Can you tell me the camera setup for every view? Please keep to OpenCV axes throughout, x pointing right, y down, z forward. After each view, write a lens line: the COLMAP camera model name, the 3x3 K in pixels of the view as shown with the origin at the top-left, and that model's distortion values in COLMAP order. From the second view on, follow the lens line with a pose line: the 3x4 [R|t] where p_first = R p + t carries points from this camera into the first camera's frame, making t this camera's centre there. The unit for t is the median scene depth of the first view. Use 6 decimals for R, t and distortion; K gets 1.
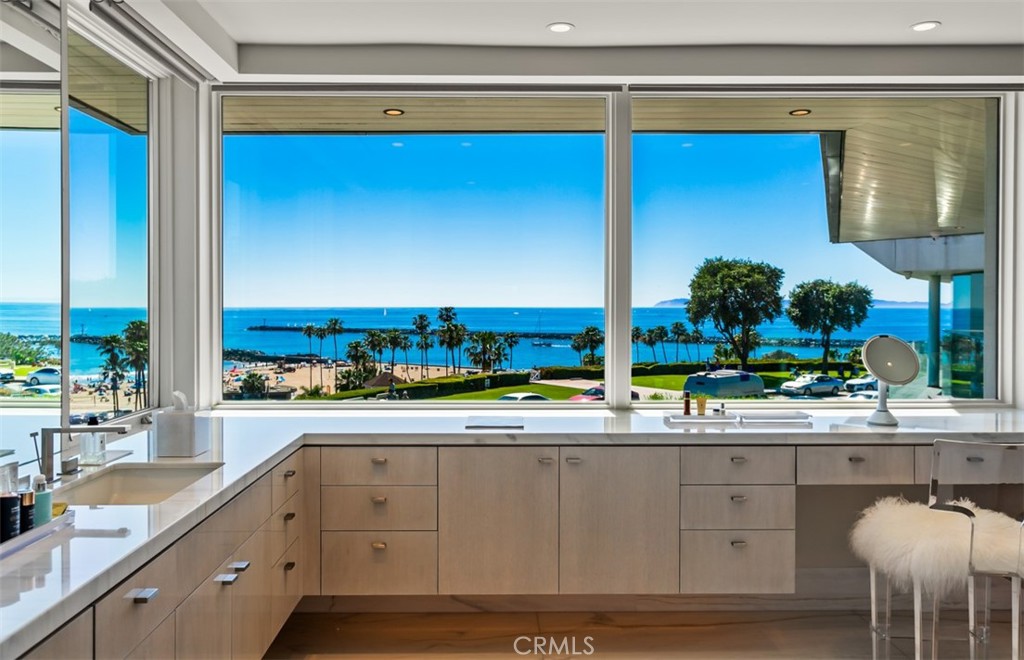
lens RADIAL K [[774.5, 0, 484.9], [0, 774.5, 330.7], [0, 0, 1]] dist [0.014746, -0.005977]
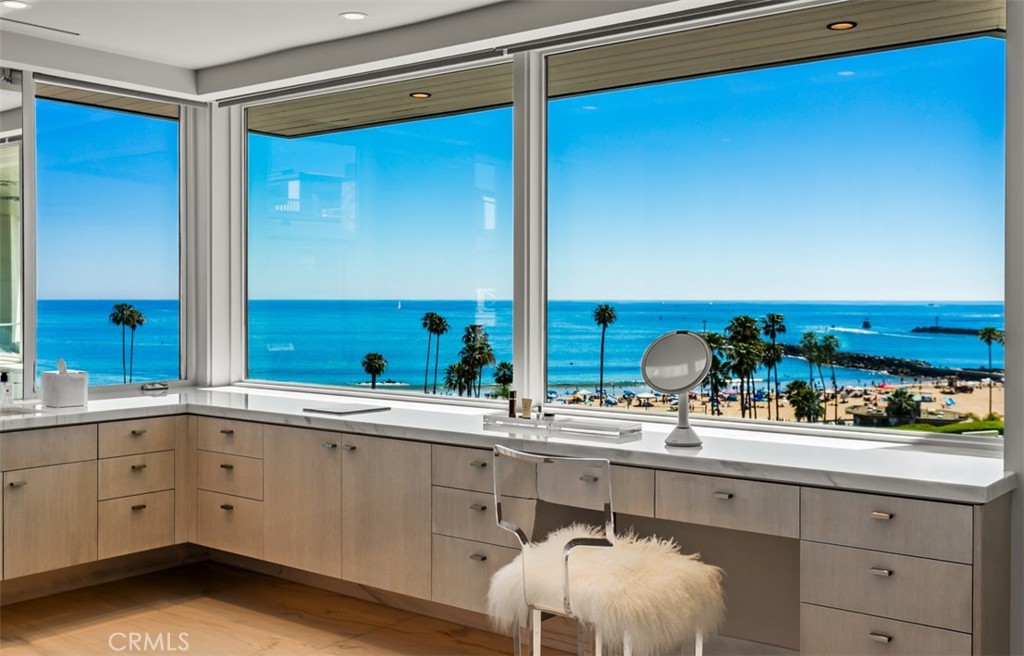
lens RADIAL K [[1070.9, 0, 515.4], [0, 1070.9, 331.7], [0, 0, 1]] dist [-0.013358, 0.000000]
pose [[0.766089, 0.019269, -0.642446, 0.968297], [-0.019472, 0.999787, 0.006767, 0.002729], [0.642440, 0.007325, 0.766301, 0.063755]]
